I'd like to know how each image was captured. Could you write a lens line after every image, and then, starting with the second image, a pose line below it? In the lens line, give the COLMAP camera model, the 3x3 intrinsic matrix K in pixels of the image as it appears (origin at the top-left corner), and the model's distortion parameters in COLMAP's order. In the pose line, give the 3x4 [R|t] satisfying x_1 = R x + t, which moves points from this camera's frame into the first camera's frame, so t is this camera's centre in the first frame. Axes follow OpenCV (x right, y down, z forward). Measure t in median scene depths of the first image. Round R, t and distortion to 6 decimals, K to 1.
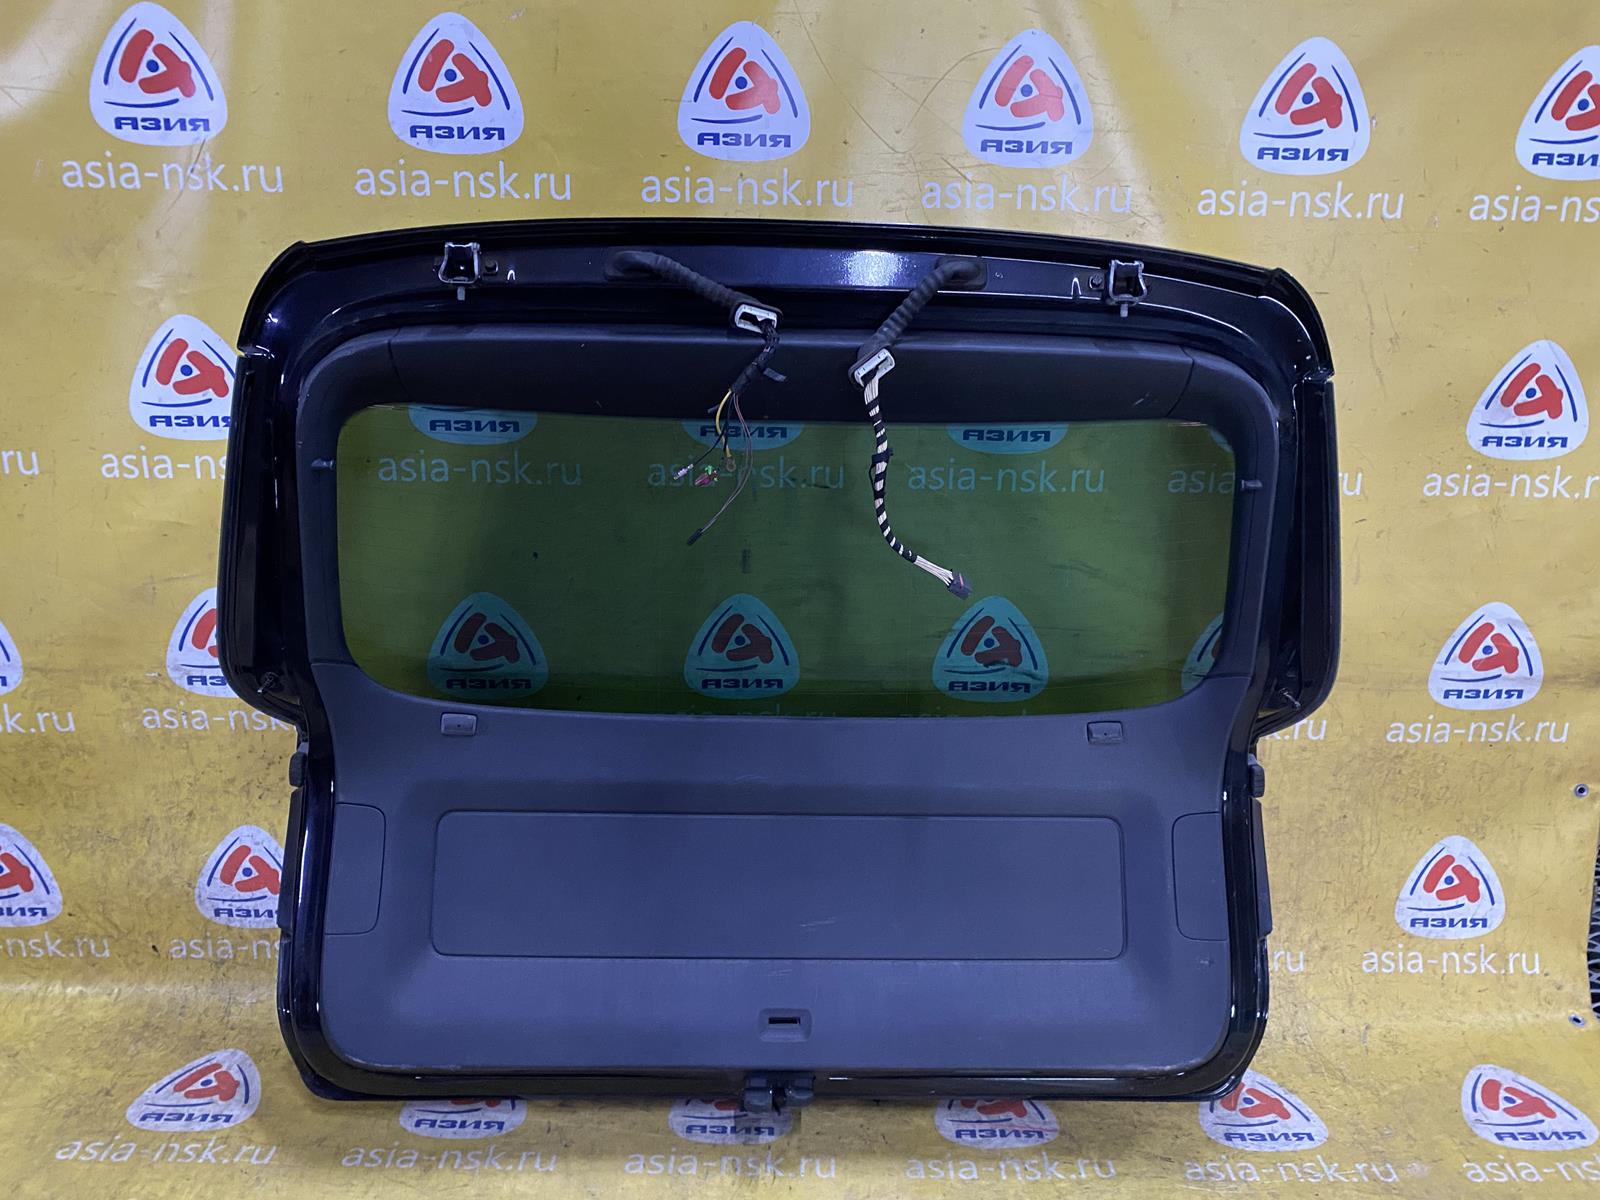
lens RADIAL K [[1210.9, 0, 802.8], [0, 1210.9, 598.2], [0, 0, 1]] dist [0.020716, -0.016297]
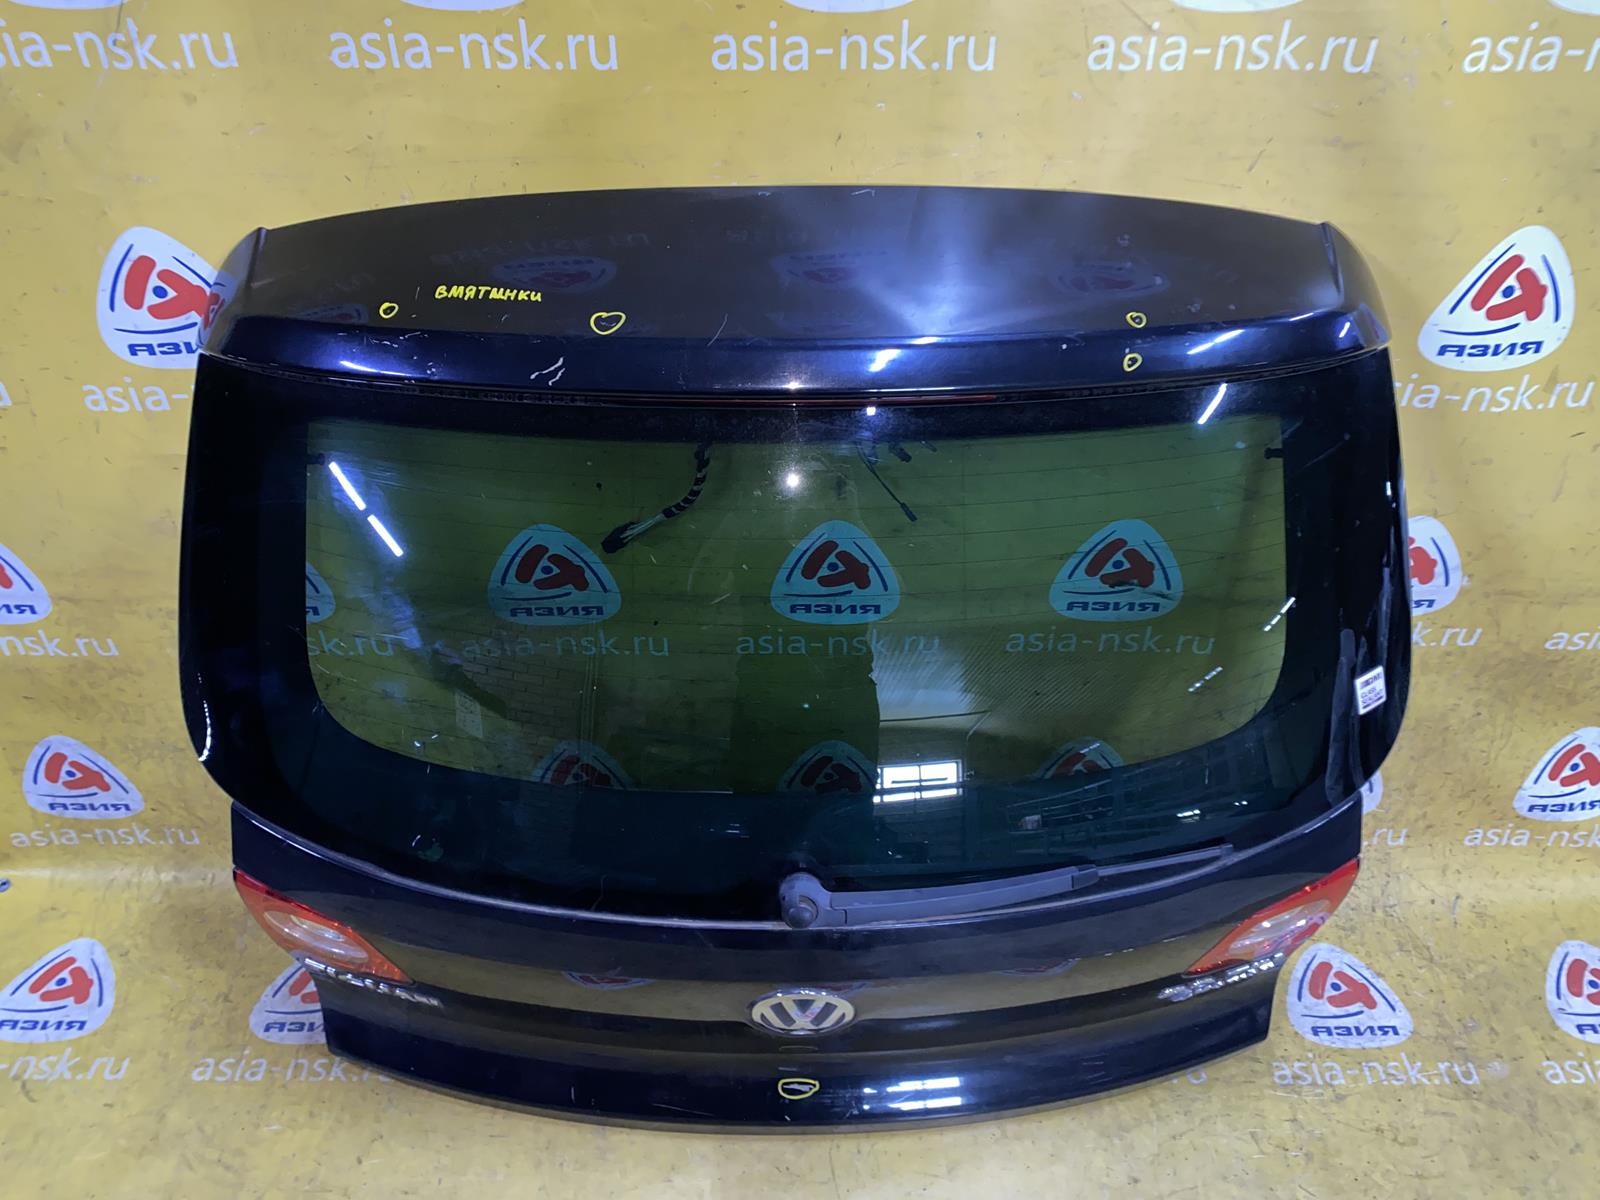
lens RADIAL K [[1210.9, 0, 784.4], [0, 1210.9, 582.9], [0, 0, 1]] dist [0.020716, -0.016297]
pose [[0.999689, -0.010243, -0.022752, -0.072204], [0.017872, 0.930252, 0.366485, -0.297627], [0.017412, -0.366778, 0.930146, 0.178895]]
